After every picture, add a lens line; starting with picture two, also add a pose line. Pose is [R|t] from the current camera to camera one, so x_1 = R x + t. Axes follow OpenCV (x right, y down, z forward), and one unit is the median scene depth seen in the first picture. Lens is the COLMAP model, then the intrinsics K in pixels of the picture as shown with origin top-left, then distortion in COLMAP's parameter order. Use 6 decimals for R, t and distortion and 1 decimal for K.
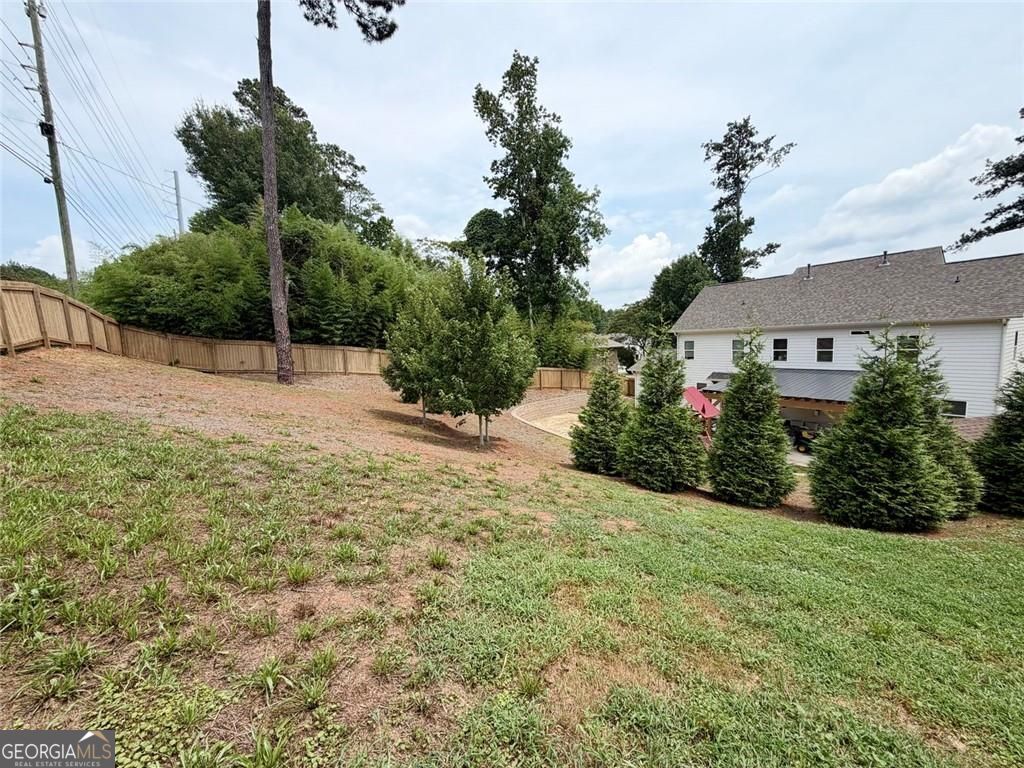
lens RADIAL K [[407.0, 0, 506.9], [0, 407.0, 385.3], [0, 0, 1]] dist [-0.000869, 0.000220]
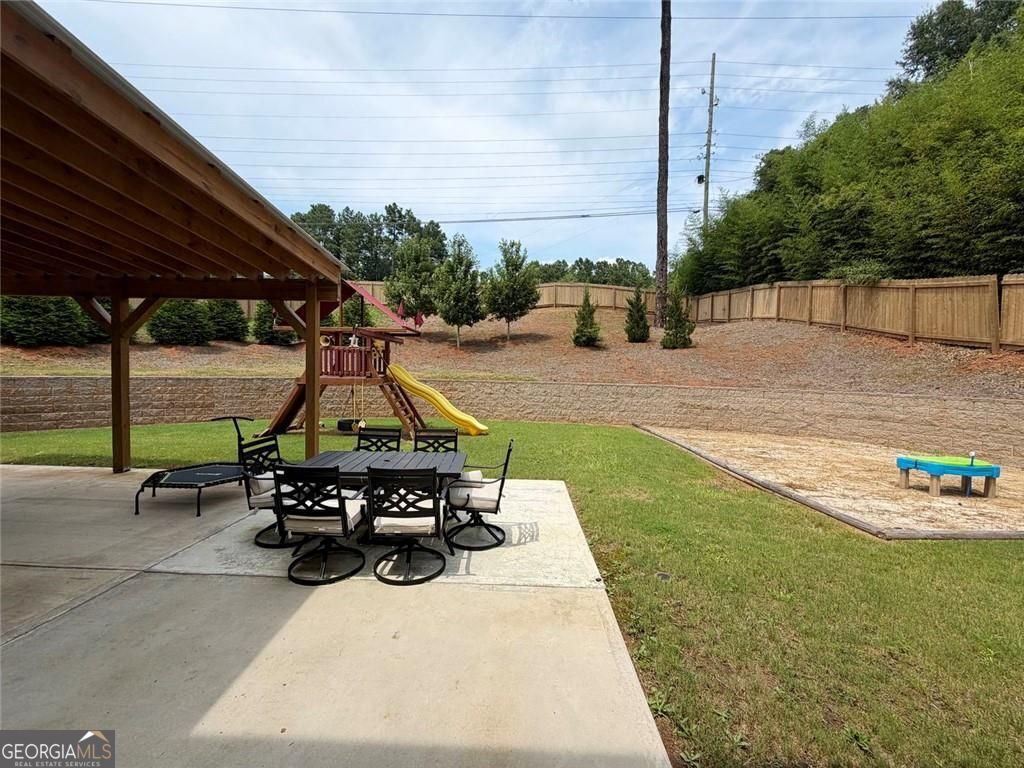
lens RADIAL K [[407.0, 0, 509.4], [0, 407.0, 382.7], [0, 0, 1]] dist [-0.000869, 0.000220]
pose [[-0.570286, 0.055973, -0.819537, 0.418369], [-0.087728, 0.987820, 0.128513, 0.026351], [0.816748, 0.145185, -0.558429, 0.816181]]
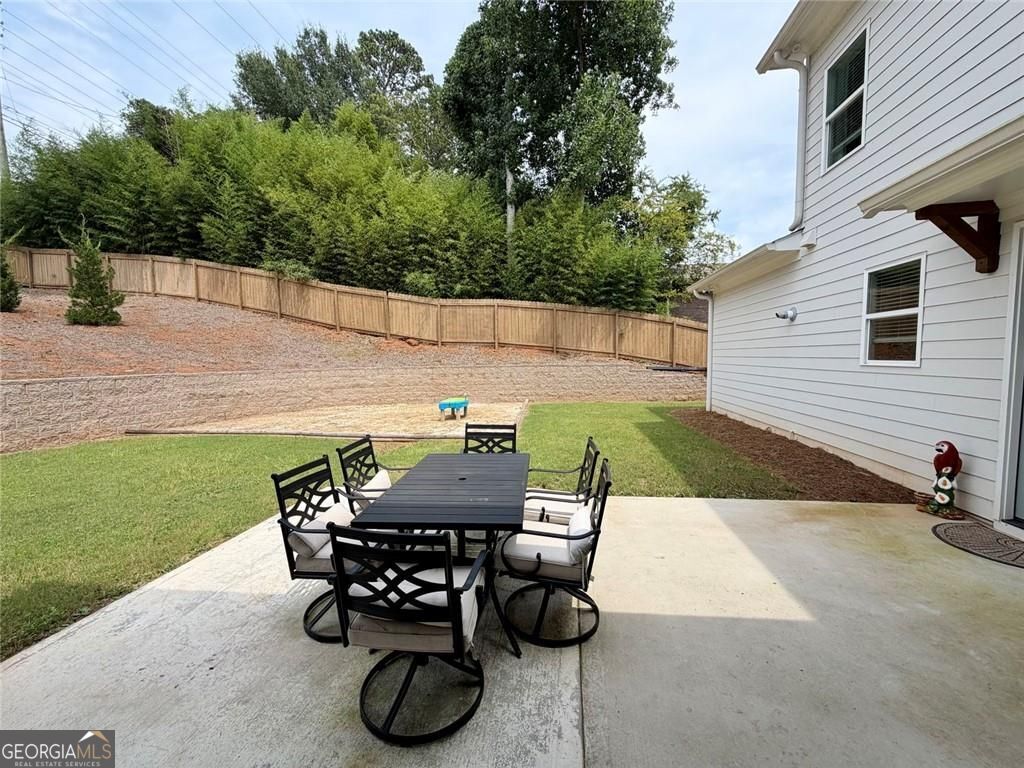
lens RADIAL K [[407.0, 0, 508.8], [0, 407.0, 385.1], [0, 0, 1]] dist [-0.000869, 0.000220]
pose [[0.746620, 0.079629, -0.660468, 0.405091], [-0.091547, 0.995663, 0.016553, 0.044752], [0.658922, 0.048105, 0.750672, 0.670283]]
